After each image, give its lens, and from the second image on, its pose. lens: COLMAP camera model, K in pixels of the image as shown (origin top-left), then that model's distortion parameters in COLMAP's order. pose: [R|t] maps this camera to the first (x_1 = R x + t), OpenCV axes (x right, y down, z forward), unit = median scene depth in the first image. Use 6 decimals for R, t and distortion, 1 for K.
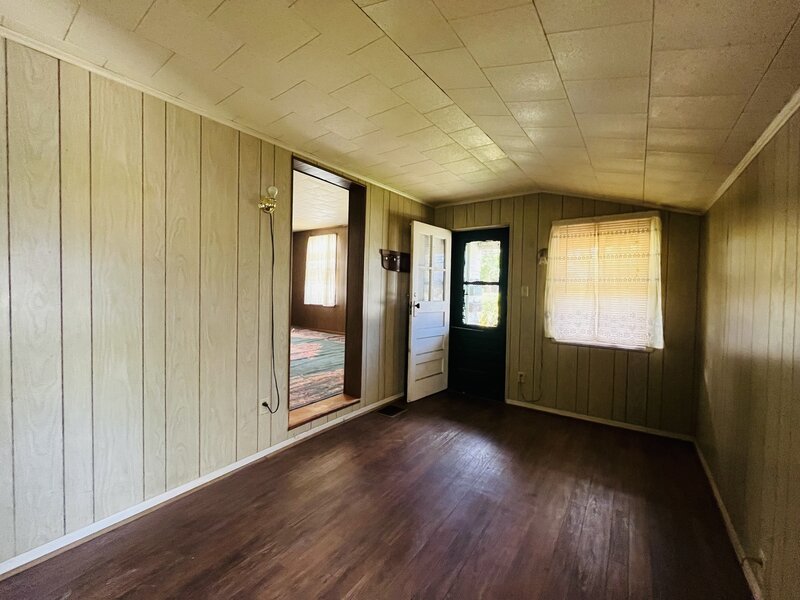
lens RADIAL K [[327.3, 0, 400.7], [0, 327.3, 298.3], [0, 0, 1]] dist [-0.000886, 0.000581]
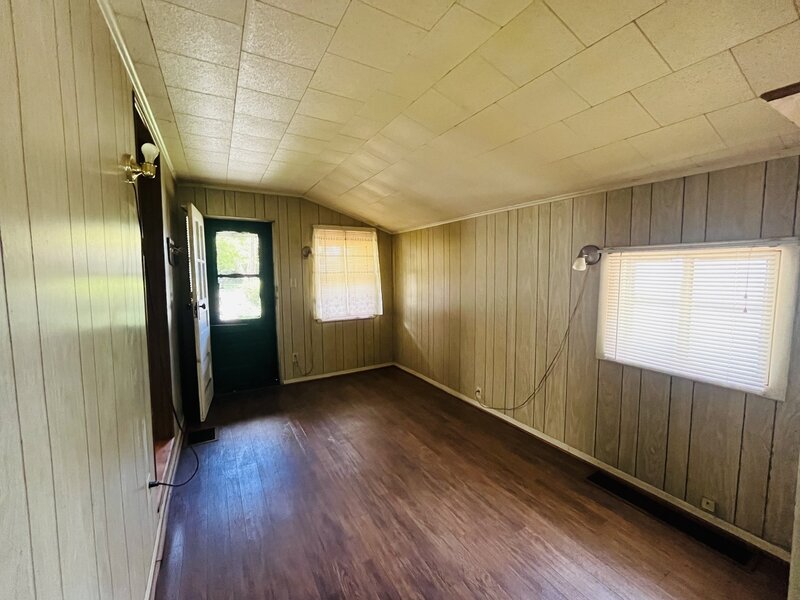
lens RADIAL K [[327.3, 0, 399.7], [0, 327.3, 296.5], [0, 0, 1]] dist [-0.000886, 0.000581]
pose [[0.418437, -0.093809, 0.903388, -0.516278], [0.037458, 0.995588, 0.086033, -0.059667], [-0.907473, -0.002160, 0.420105, 0.192220]]
